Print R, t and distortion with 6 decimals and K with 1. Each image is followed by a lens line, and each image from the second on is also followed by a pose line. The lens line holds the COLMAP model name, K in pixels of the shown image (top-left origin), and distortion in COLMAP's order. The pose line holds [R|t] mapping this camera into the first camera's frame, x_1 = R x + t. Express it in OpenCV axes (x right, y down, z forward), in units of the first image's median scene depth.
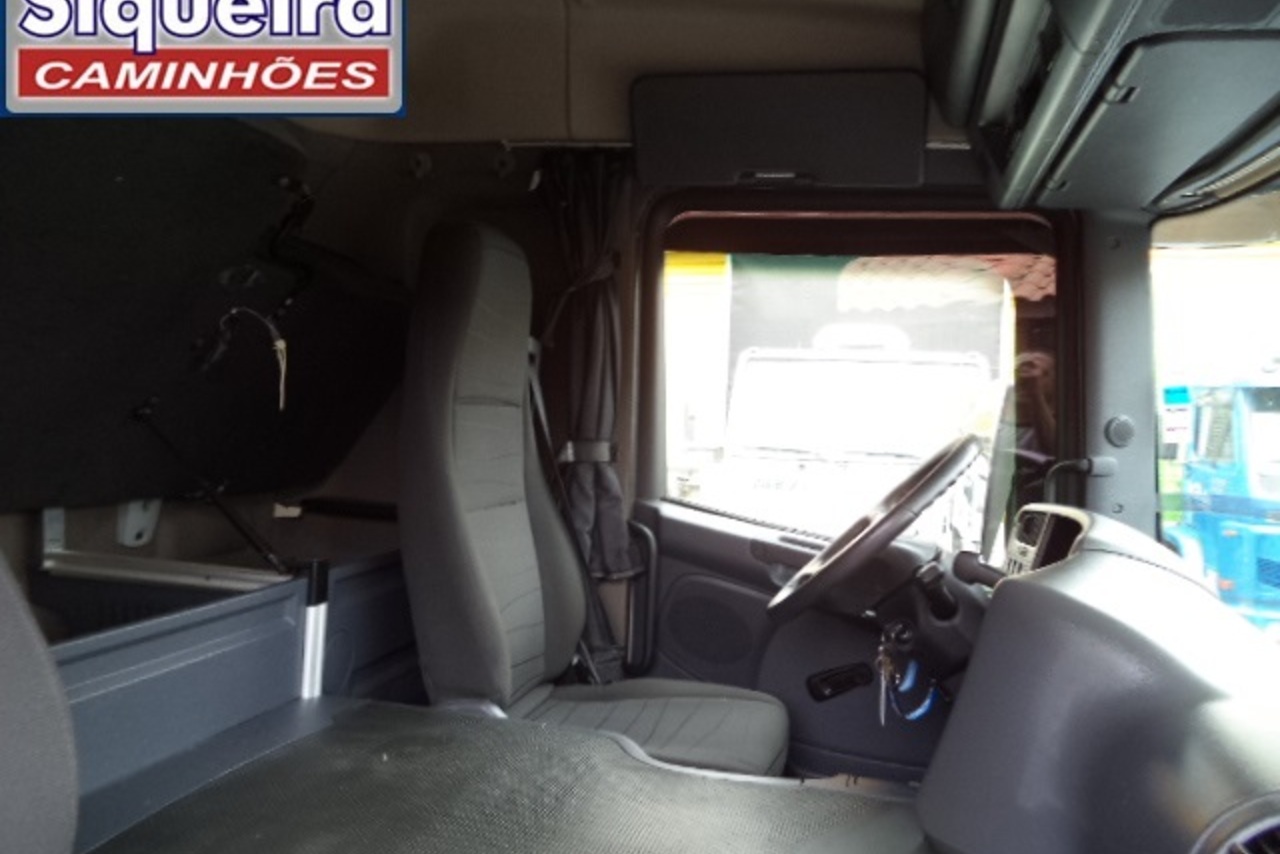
lens RADIAL K [[1018.5, 0, 652.5], [0, 1018.5, 434.6], [0, 0, 1]] dist [-0.030095, 0.000523]
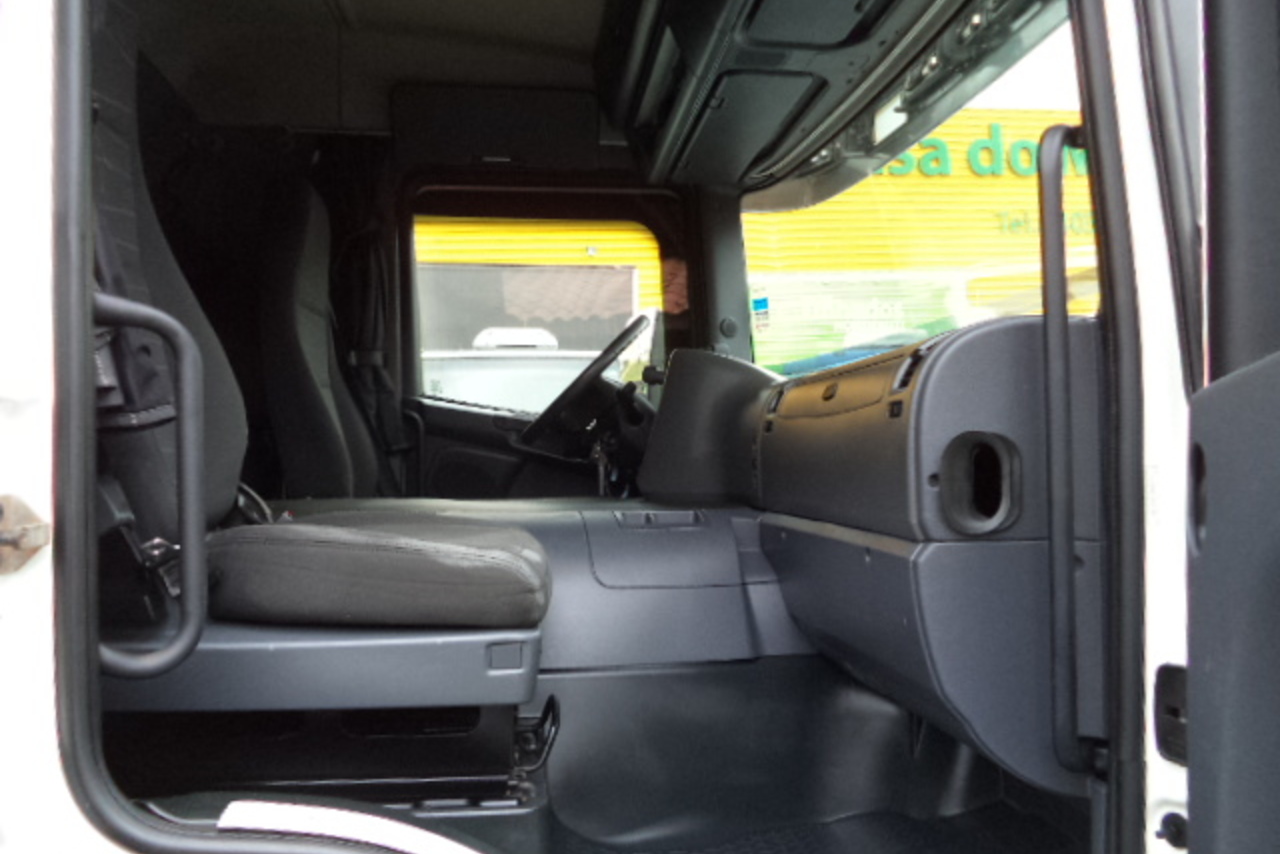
lens RADIAL K [[1018.5, 0, 645.6], [0, 1018.5, 433.1], [0, 0, 1]] dist [-0.030095, 0.000523]
pose [[0.939057, -0.046180, 0.340645, -0.198648], [0.059624, 0.997797, -0.029099, 0.194239], [-0.338550, 0.047636, 0.939742, -0.417309]]
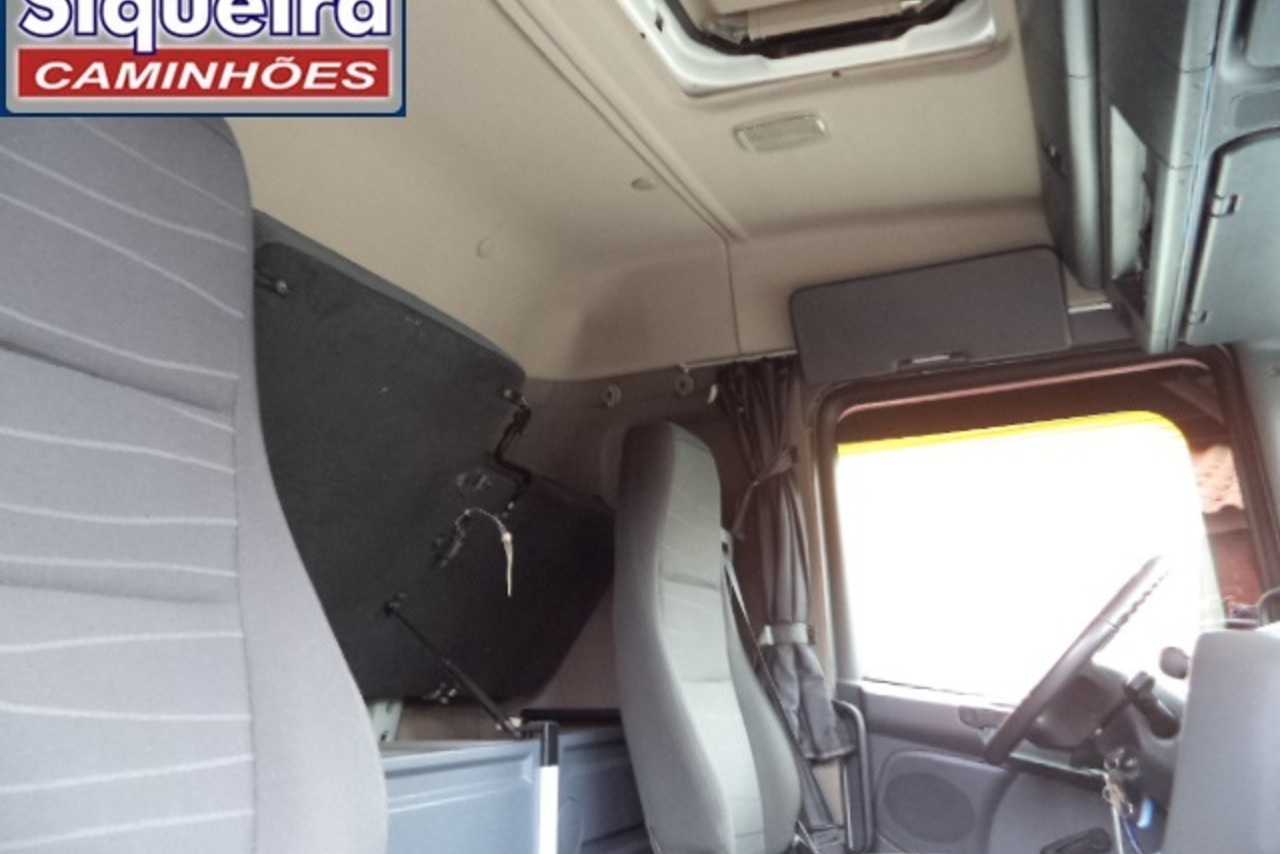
lens RADIAL K [[1018.5, 0, 653.4], [0, 1018.5, 430.6], [0, 0, 1]] dist [-0.030095, 0.000523]
pose [[0.980236, -0.118634, -0.158315, -0.007858], [0.071481, 0.958576, -0.275722, 0.104334], [0.184467, 0.258956, 0.948110, -0.072961]]
